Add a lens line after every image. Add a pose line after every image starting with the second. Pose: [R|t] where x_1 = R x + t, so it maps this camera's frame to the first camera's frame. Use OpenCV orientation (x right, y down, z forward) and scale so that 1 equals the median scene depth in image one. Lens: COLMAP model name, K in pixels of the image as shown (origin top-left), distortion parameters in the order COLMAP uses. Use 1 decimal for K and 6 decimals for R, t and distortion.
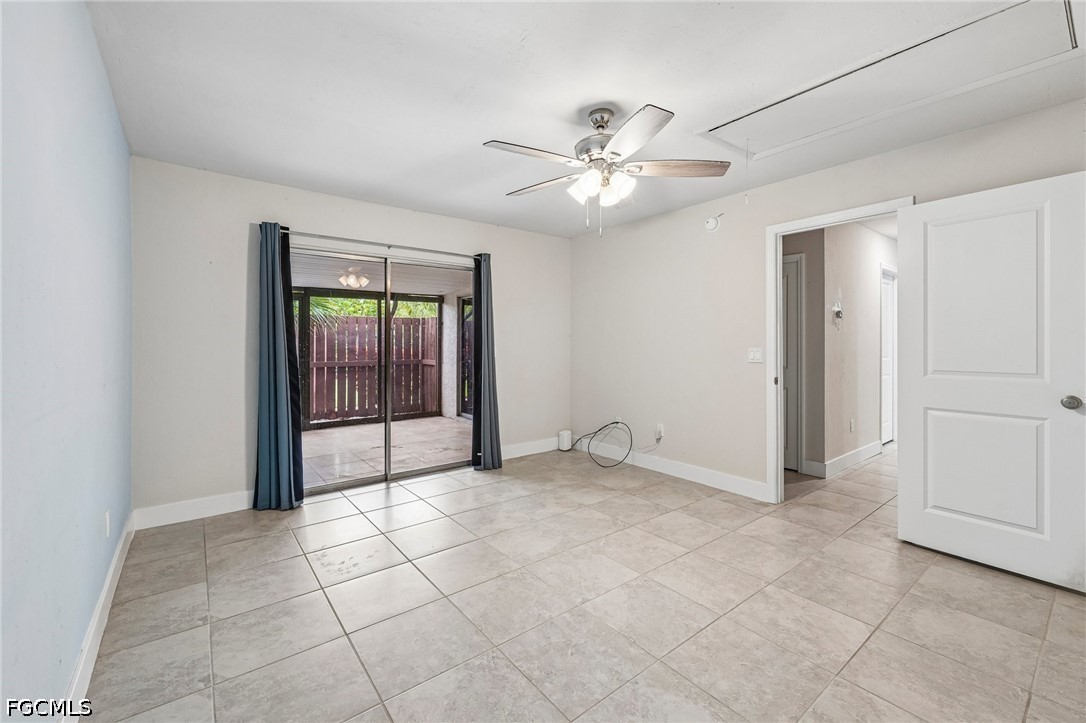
lens RADIAL K [[446.6, 0, 543.0], [0, 446.6, 361.5], [0, 0, 1]] dist [0.001264, -0.000082]
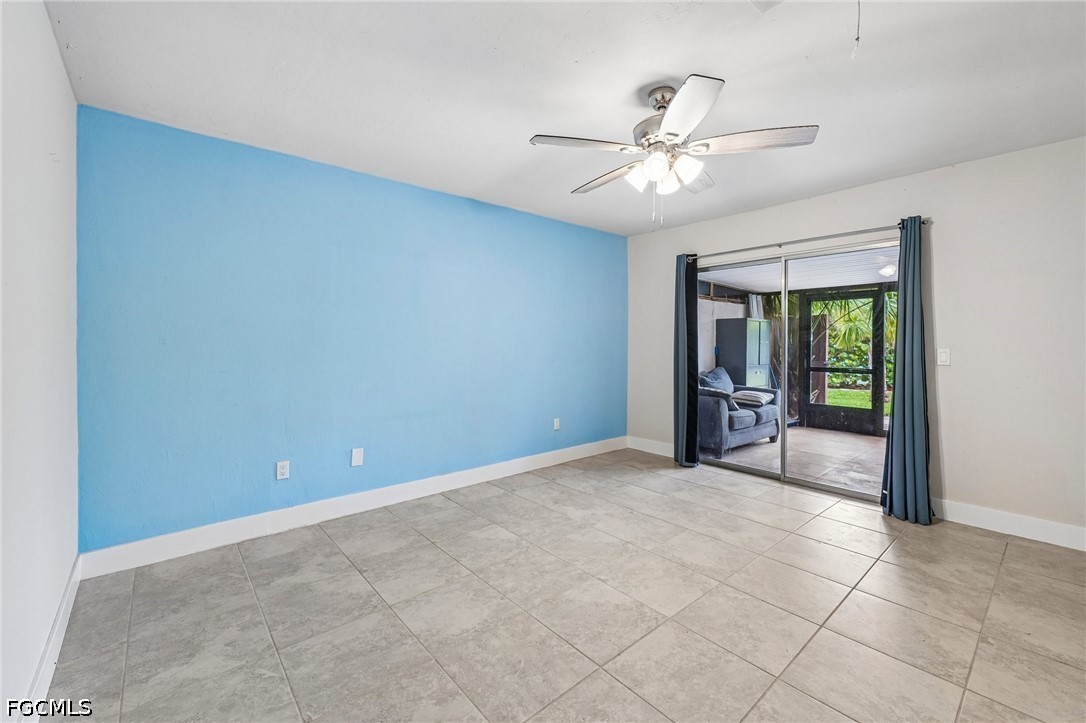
lens RADIAL K [[447.4, 0, 544.0], [0, 447.4, 352.3], [0, 0, 1]] dist [-0.000294, -0.000241]
pose [[0.046219, 0.023774, -0.998648, 0.980887], [-0.045175, 0.998744, 0.021685, -0.025271], [0.997909, 0.044111, 0.047235, 0.668689]]
